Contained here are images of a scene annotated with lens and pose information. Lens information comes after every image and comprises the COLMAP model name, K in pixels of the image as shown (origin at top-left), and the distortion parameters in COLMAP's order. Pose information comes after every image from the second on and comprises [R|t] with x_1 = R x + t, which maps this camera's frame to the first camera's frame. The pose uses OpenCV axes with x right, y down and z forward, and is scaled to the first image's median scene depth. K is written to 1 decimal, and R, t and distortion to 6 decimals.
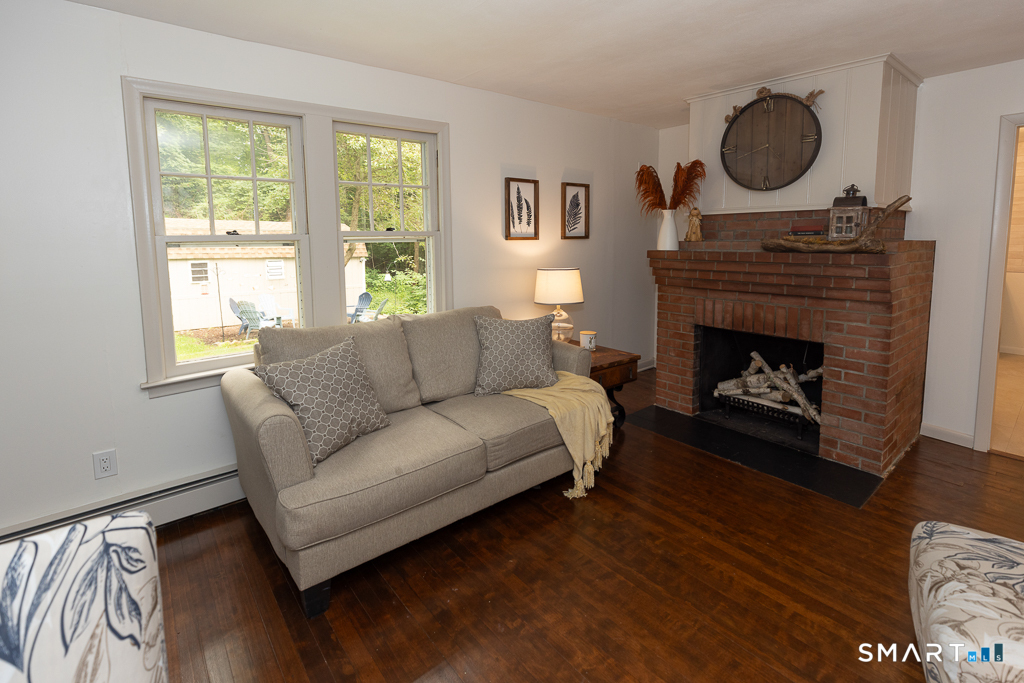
lens RADIAL K [[482.0, 0, 506.2], [0, 482.0, 281.2], [0, 0, 1]] dist [0.000910, -0.001345]
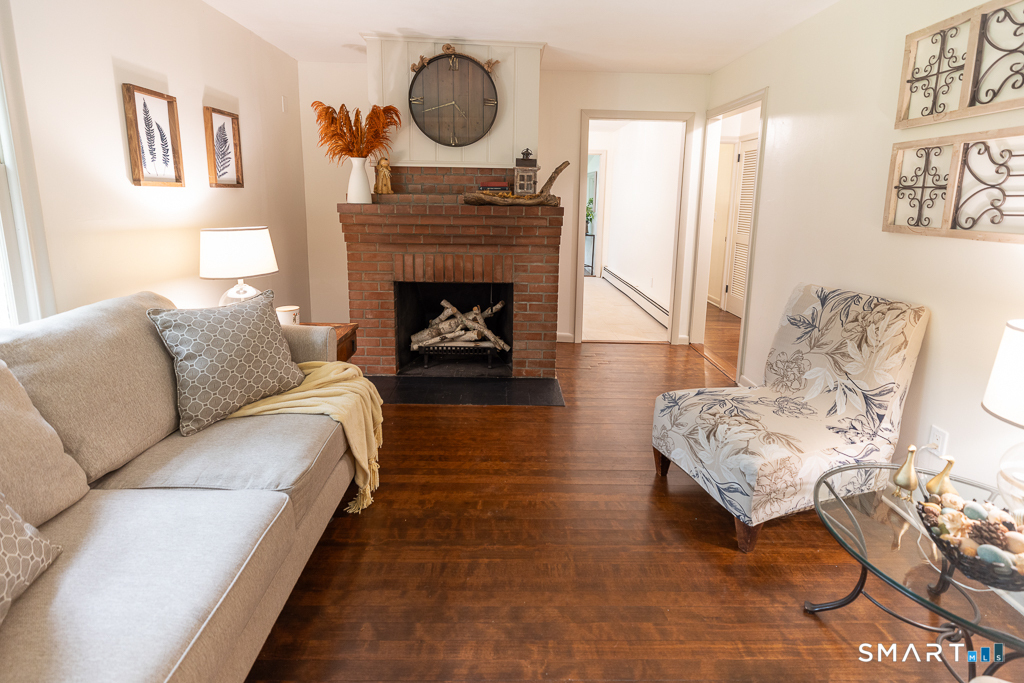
lens RADIAL K [[482.0, 0, 520.9], [0, 482.0, 272.7], [0, 0, 1]] dist [0.000910, -0.001345]
pose [[0.602261, -0.107865, 0.790979, -0.242344], [0.049167, 0.993960, 0.098109, -0.010702], [-0.796784, -0.020198, 0.603927, 0.250375]]
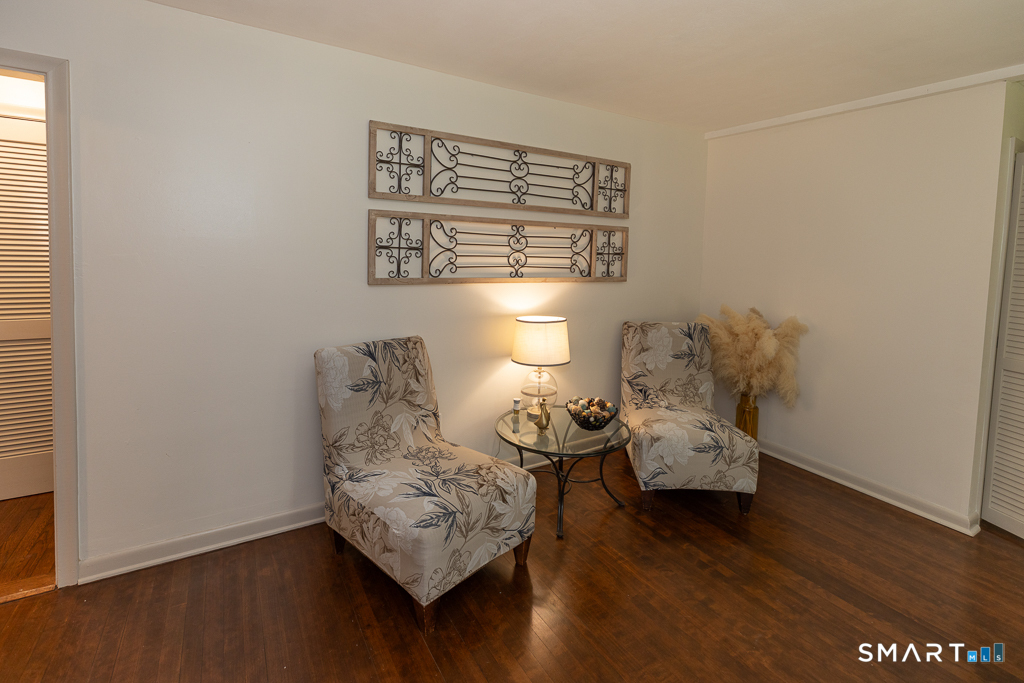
lens RADIAL K [[482.0, 0, 514.5], [0, 482.0, 280.7], [0, 0, 1]] dist [0.000910, -0.001345]
pose [[-0.992910, -0.023303, 0.116561, 0.301023], [-0.007415, 0.990829, 0.134919, -0.091884], [-0.118636, 0.133098, -0.983977, 1.013363]]
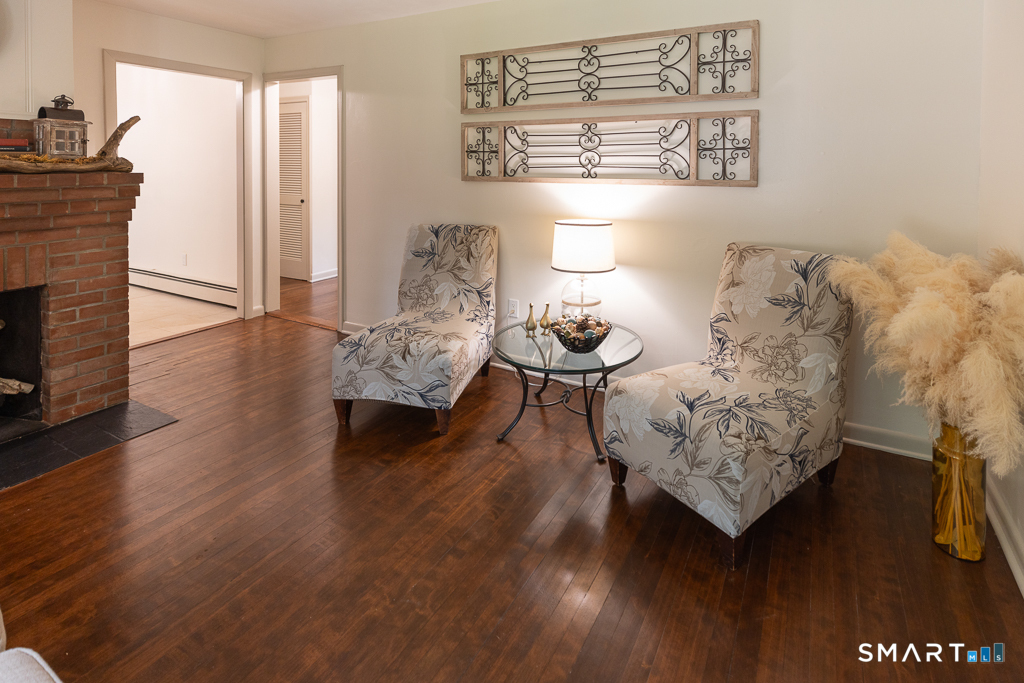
lens RADIAL K [[504.5, 0, 556.5], [0, 504.5, 170.0], [0, 0, 1]] dist [-0.006736, 0.000650]
pose [[-0.417541, -0.006673, 0.908634, -0.433505], [0.079267, 0.995893, 0.043739, -0.030344], [-0.905194, 0.090287, -0.415297, 0.518459]]
